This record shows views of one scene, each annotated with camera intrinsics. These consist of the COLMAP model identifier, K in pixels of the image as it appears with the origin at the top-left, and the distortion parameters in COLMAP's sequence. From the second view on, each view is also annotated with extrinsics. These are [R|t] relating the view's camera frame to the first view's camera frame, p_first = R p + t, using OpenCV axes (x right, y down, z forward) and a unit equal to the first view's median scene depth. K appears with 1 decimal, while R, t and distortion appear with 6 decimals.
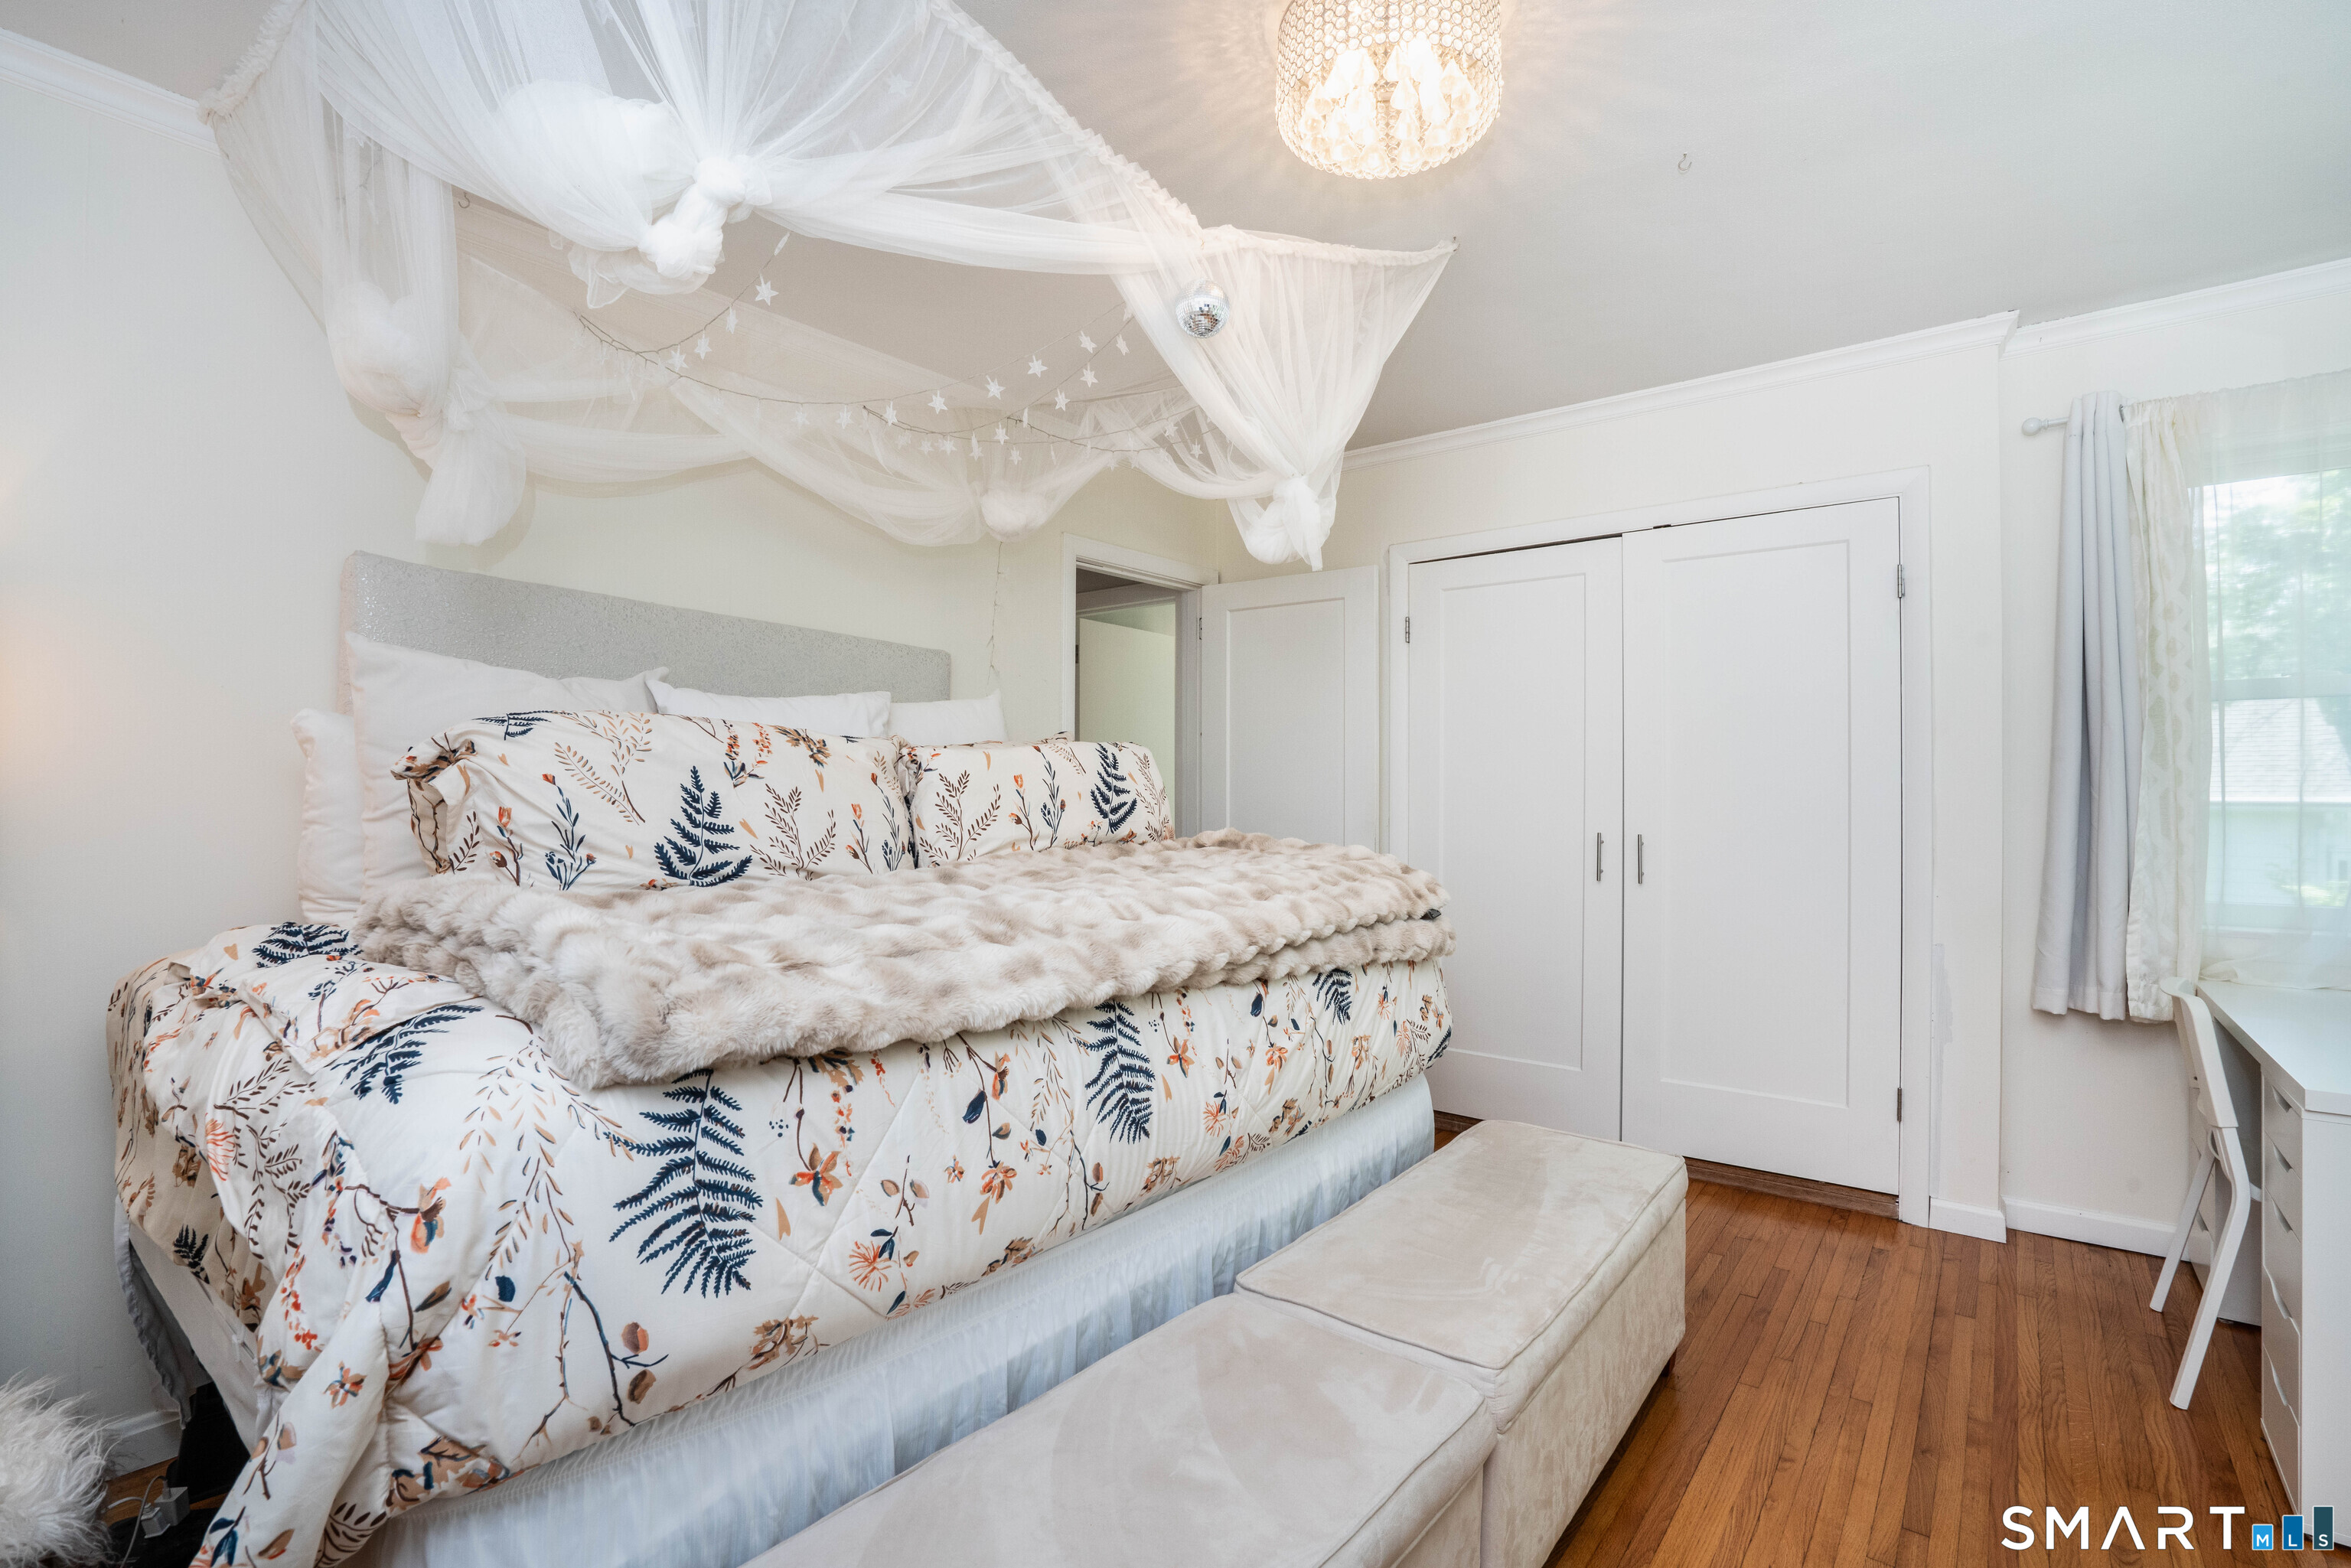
lens RADIAL K [[1073.6, 0, 1168.4], [0, 1073.6, 782.6], [0, 0, 1]] dist [-0.028582, 0.002707]
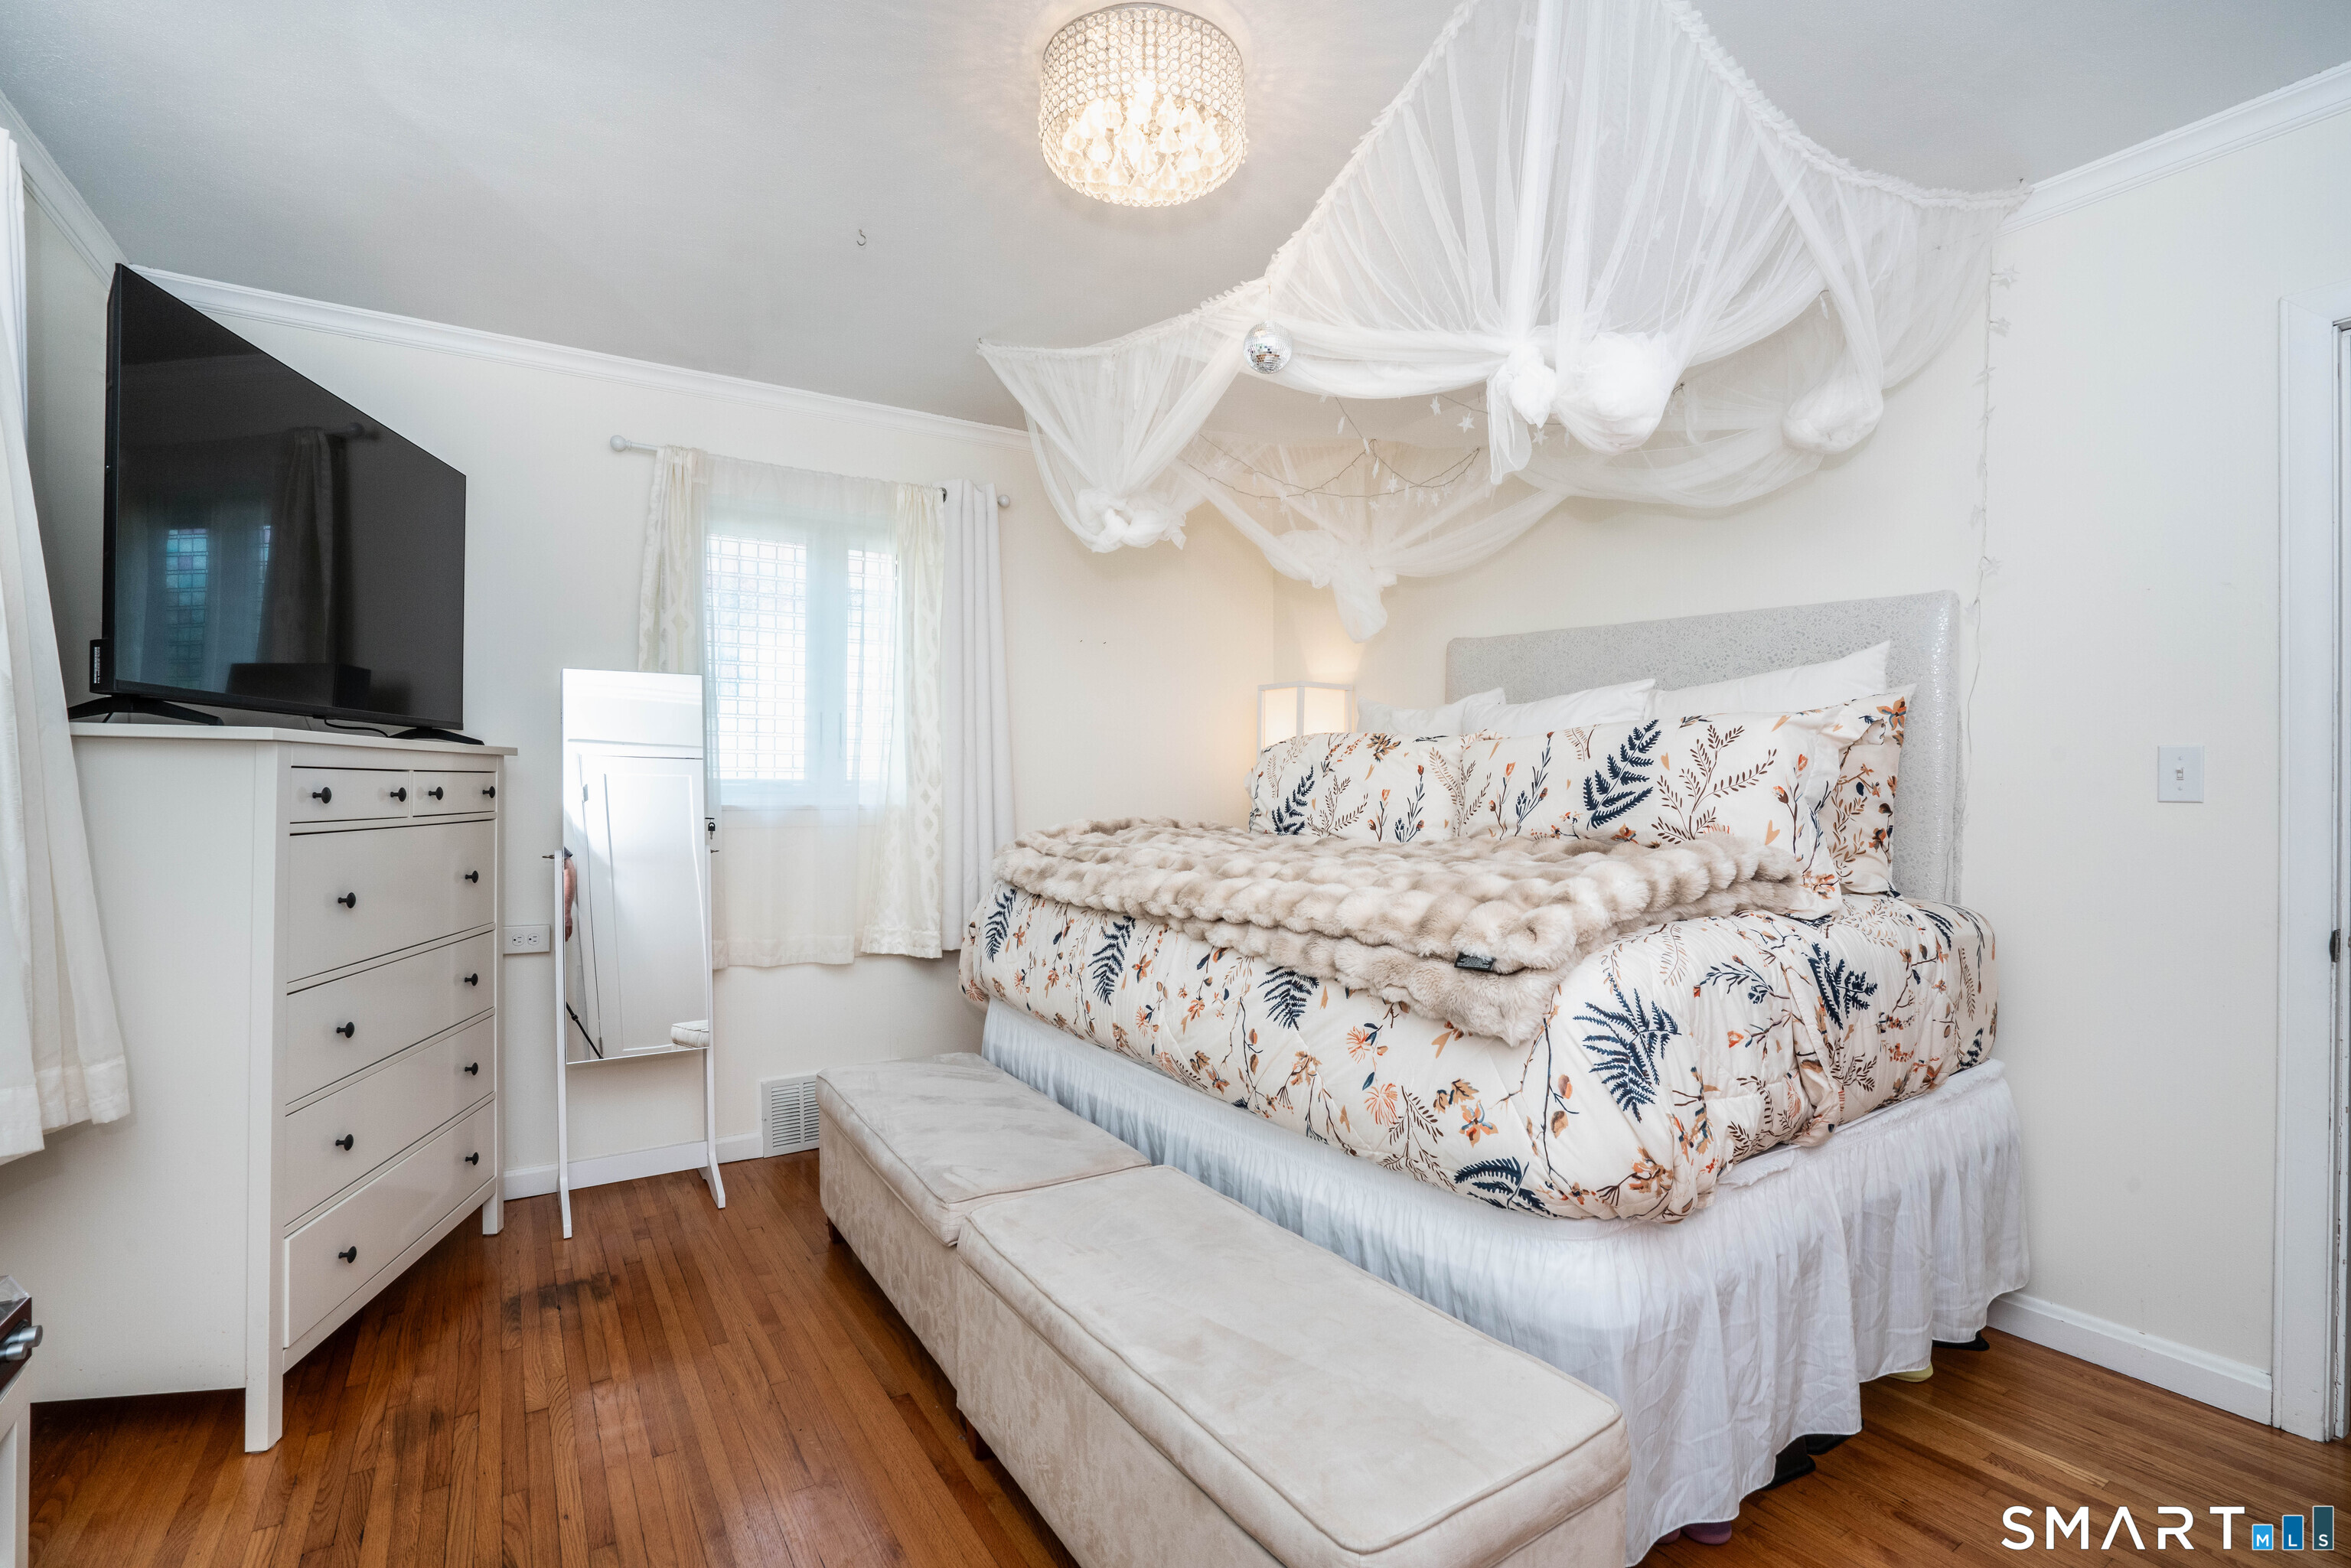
lens RADIAL K [[1073.6, 0, 1170.6], [0, 1073.6, 782.4], [0, 0, 1]] dist [-0.028582, 0.002707]
pose [[-0.315942, -0.000278, -0.948778, 1.096331], [0.006267, 0.999978, -0.002379, 0.014128], [0.948758, -0.006698, -0.315933, 1.222141]]
